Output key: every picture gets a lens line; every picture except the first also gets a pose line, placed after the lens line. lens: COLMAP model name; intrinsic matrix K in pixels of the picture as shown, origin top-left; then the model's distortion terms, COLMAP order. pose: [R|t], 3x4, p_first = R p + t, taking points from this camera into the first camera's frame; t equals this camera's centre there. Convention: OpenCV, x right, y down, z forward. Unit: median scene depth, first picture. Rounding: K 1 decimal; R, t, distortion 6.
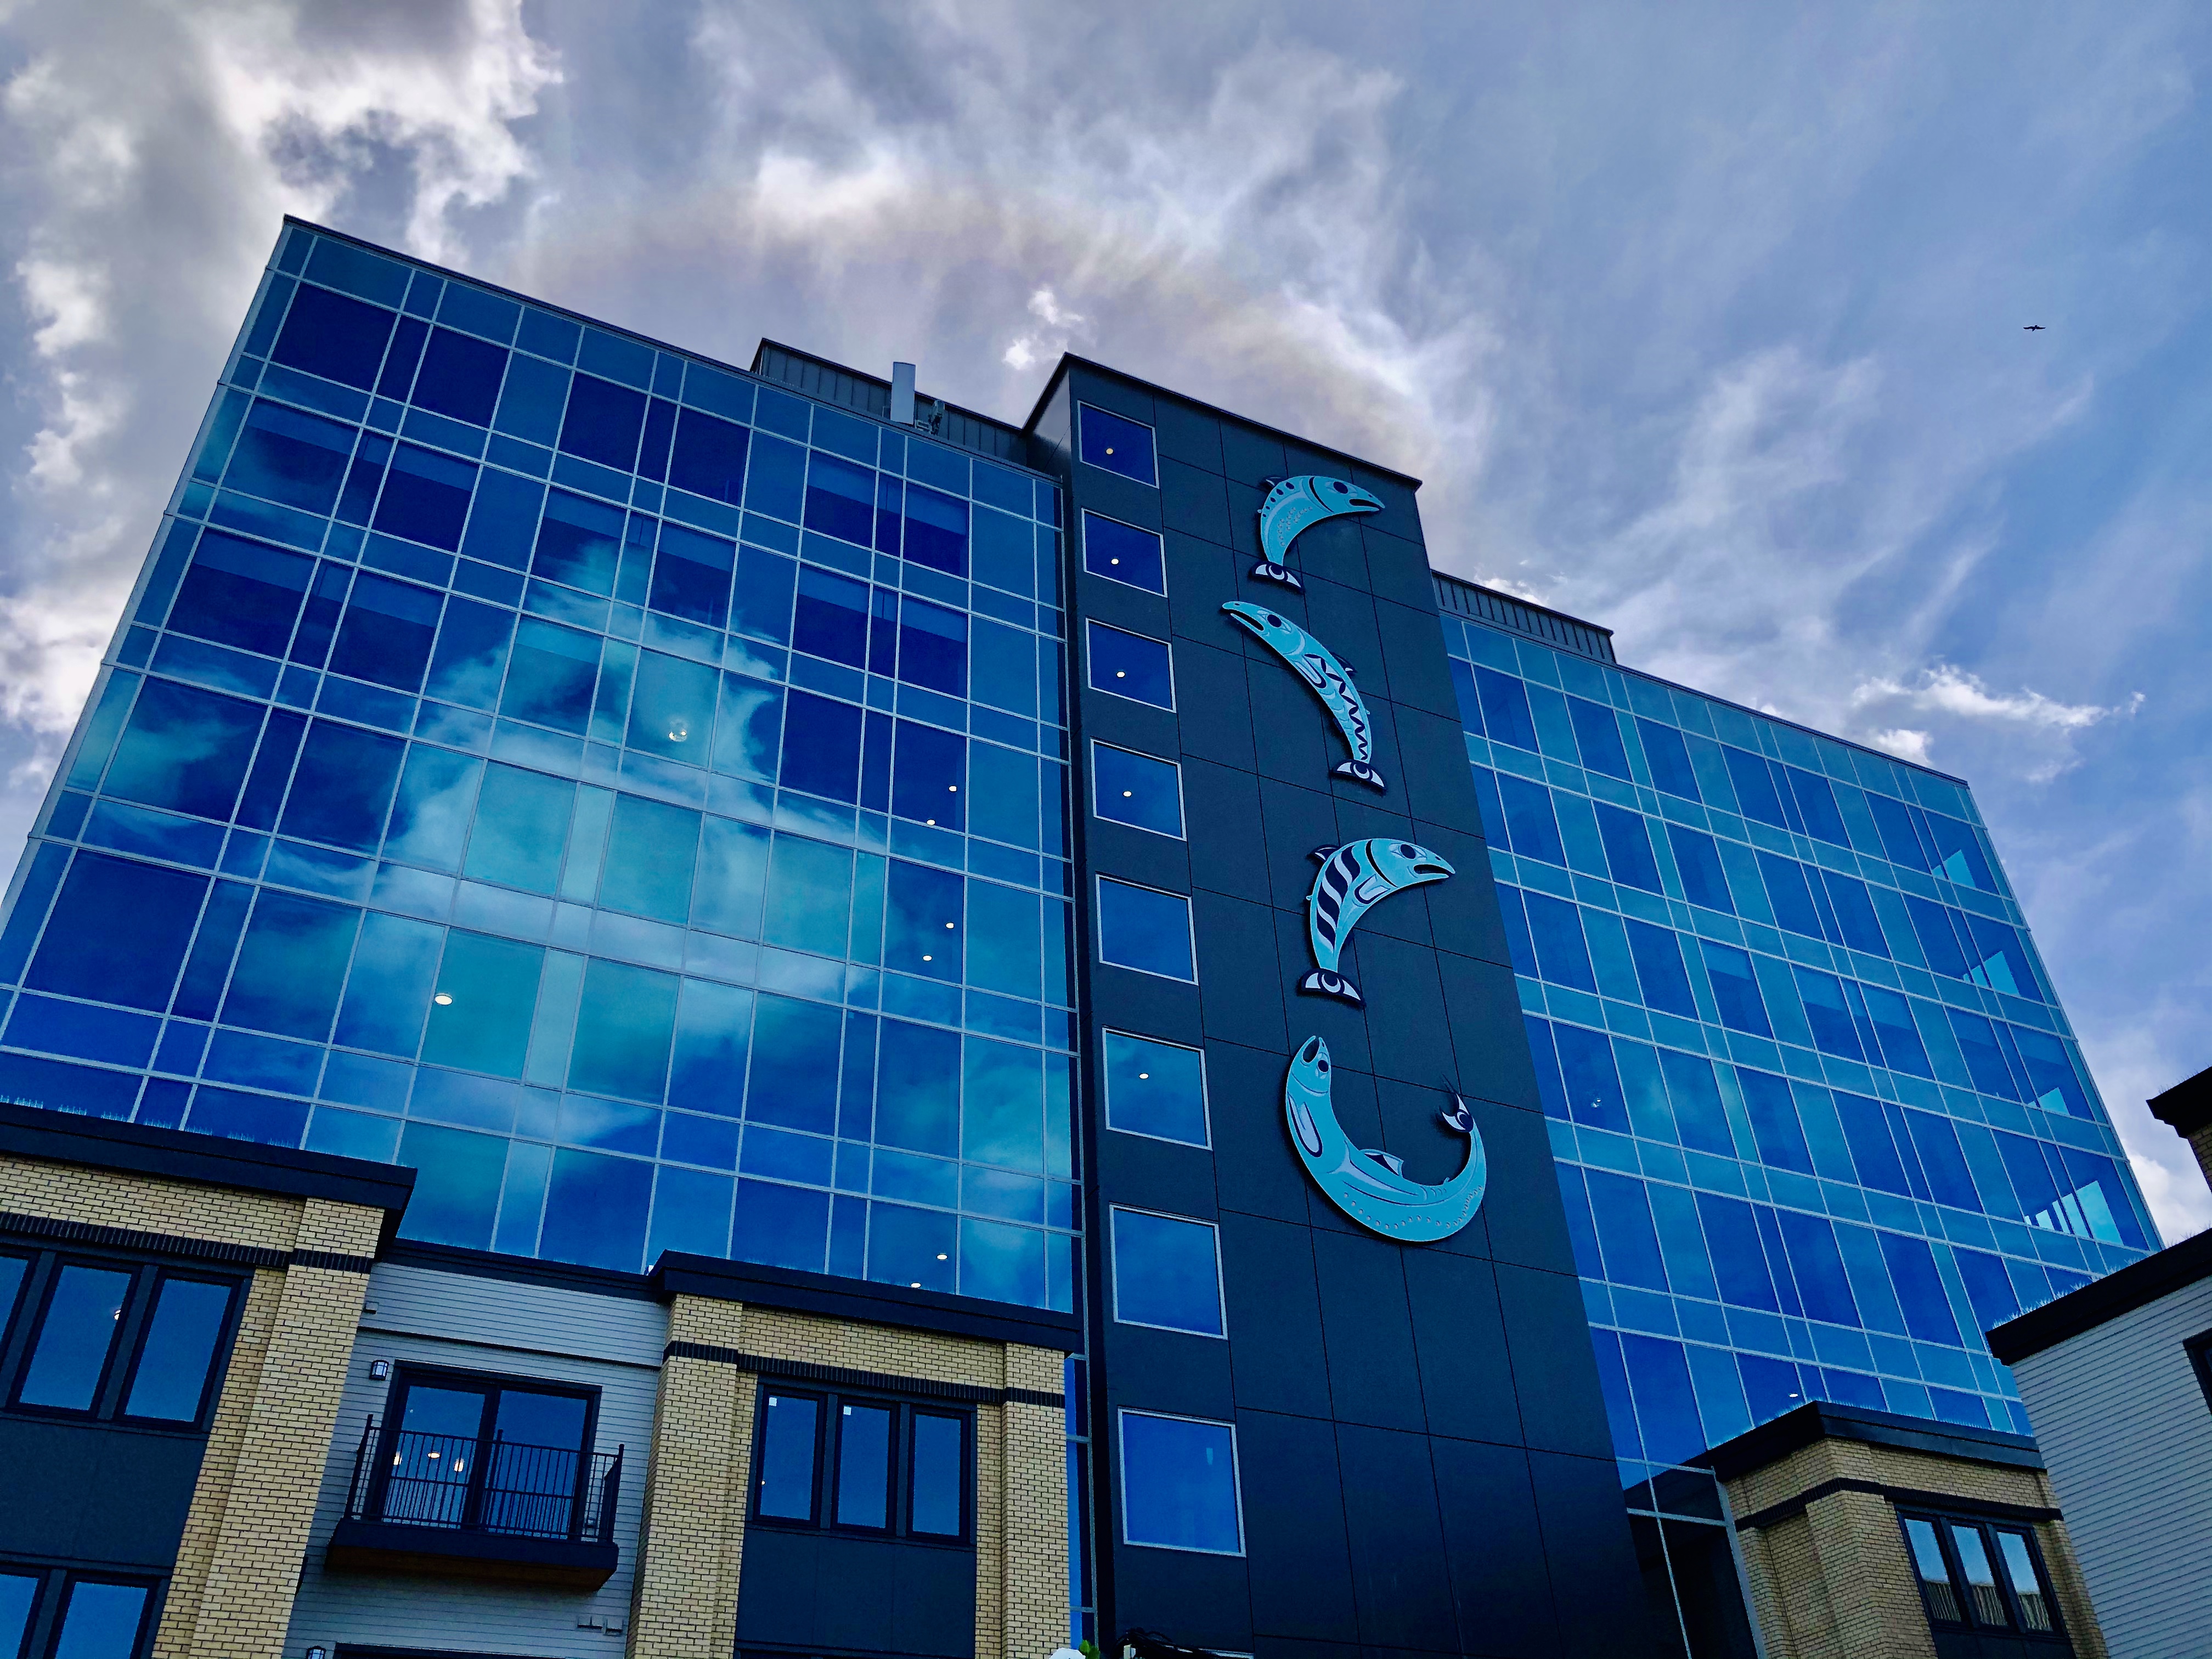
lens RADIAL K [[1813.8, 0, 1106.0], [0, 1813.8, 829.5], [0, 0, 1]] dist [-0.005047, 0.000198]
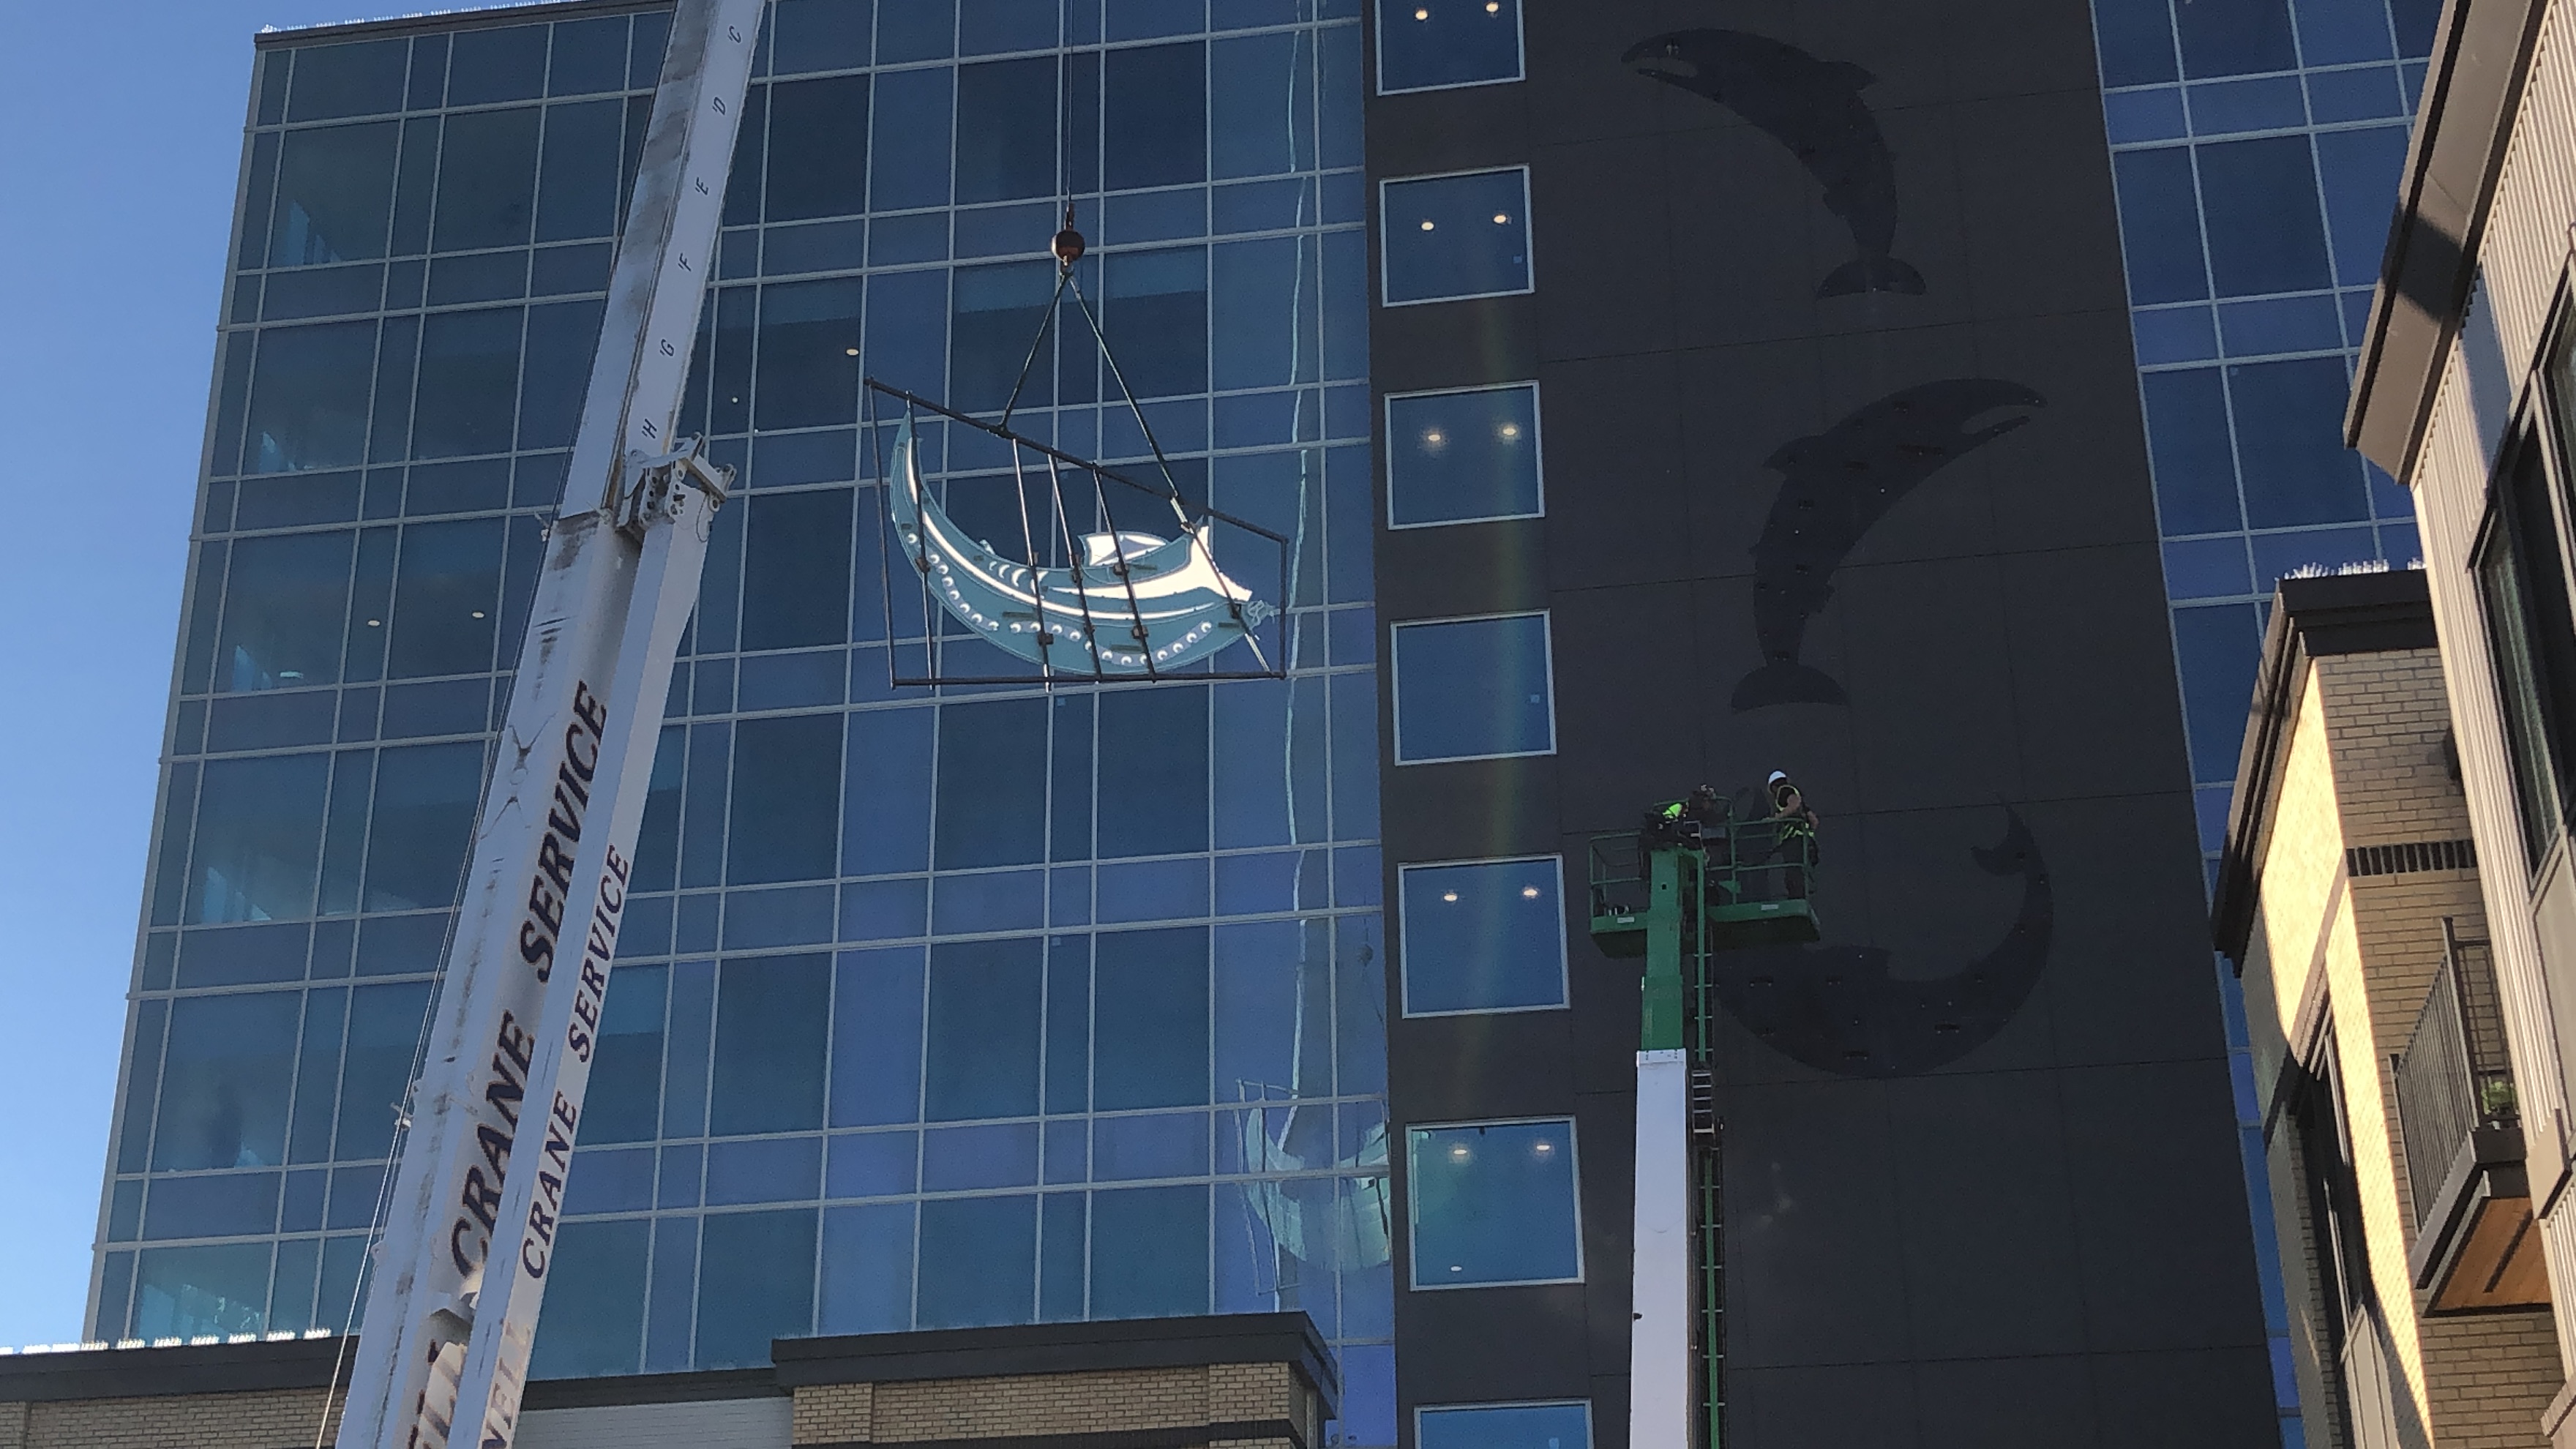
lens RADIAL K [[3494.7, 0, 1275.7], [0, 3494.7, 693.2], [0, 0, 1]] dist [0.286992, -1.341404]
pose [[0.824556, -0.213669, -0.523883, 0.840170], [0.329672, 0.933961, 0.137959, -0.192153], [0.459809, -0.286464, 0.840544, -0.190421]]
